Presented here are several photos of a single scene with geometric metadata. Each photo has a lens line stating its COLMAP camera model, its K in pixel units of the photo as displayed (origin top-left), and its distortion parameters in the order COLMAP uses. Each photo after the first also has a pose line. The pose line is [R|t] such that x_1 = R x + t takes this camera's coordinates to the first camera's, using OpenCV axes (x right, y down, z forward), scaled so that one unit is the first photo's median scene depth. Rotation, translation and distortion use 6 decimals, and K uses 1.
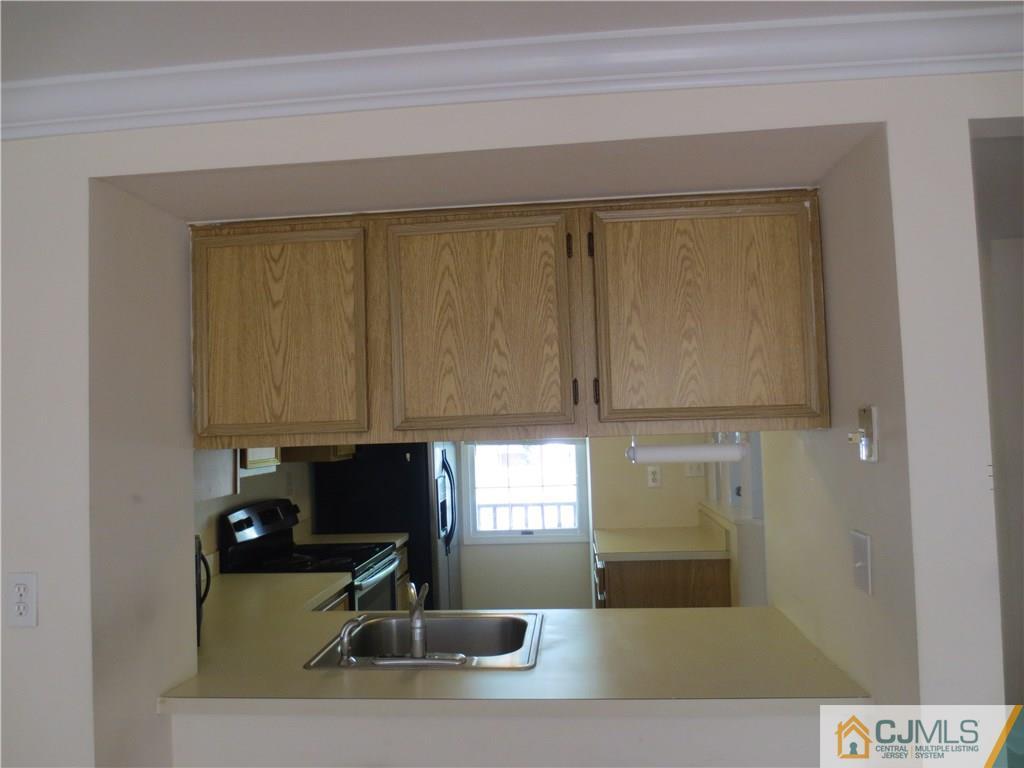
lens RADIAL K [[719.1, 0, 508.0], [0, 719.1, 390.3], [0, 0, 1]] dist [-0.050471, 0.024654]
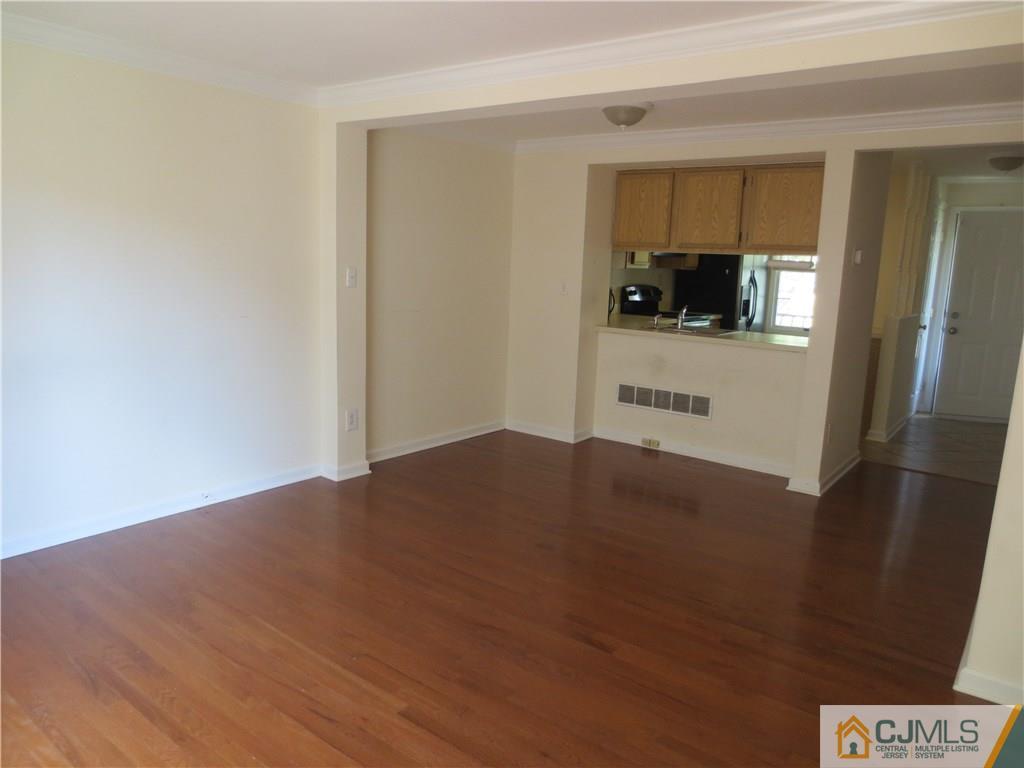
lens RADIAL K [[719.1, 0, 508.0], [0, 719.1, 390.3], [0, 0, 1]] dist [-0.050471, 0.024654]
pose [[0.837850, 0.161900, -0.521341, 0.840267], [-0.041995, 0.971295, 0.234141, -0.029294], [0.544283, -0.174281, 0.820599, -1.771022]]
